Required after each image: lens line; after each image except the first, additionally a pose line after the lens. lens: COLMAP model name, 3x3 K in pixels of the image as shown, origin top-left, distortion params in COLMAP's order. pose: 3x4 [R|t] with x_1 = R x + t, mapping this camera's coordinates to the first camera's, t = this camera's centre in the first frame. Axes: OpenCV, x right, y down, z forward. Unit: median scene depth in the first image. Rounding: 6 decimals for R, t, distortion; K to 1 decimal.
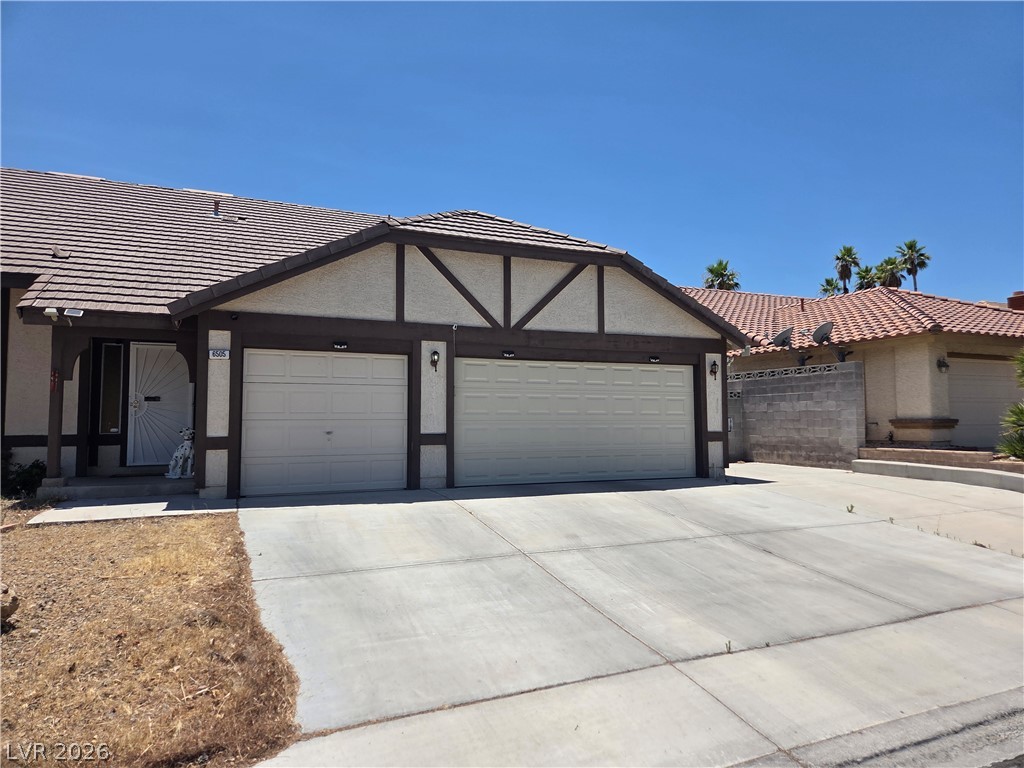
lens RADIAL K [[688.3, 0, 526.5], [0, 688.3, 376.3], [0, 0, 1]] dist [0.059302, -0.045667]
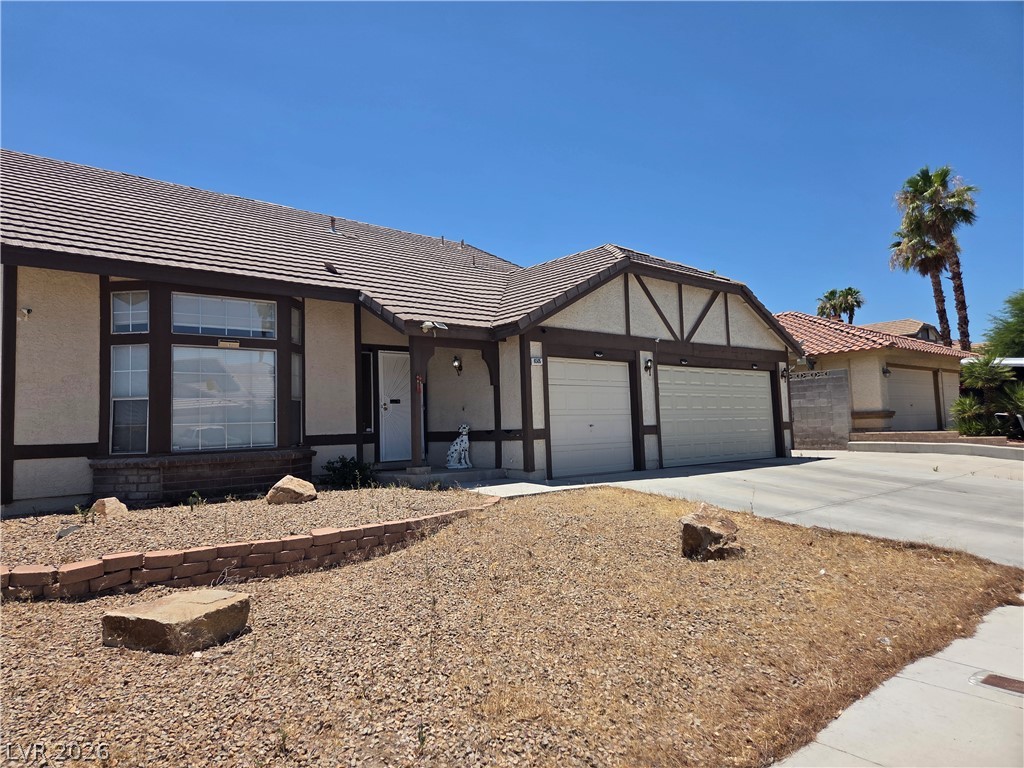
lens RADIAL K [[688.3, 0, 499.4], [0, 688.3, 387.2], [0, 0, 1]] dist [0.059302, -0.045667]
pose [[0.956069, -0.007436, 0.293047, -0.692175], [0.007442, 0.999972, 0.001095, 0.009314], [-0.293047, 0.001134, 0.956097, -0.106001]]
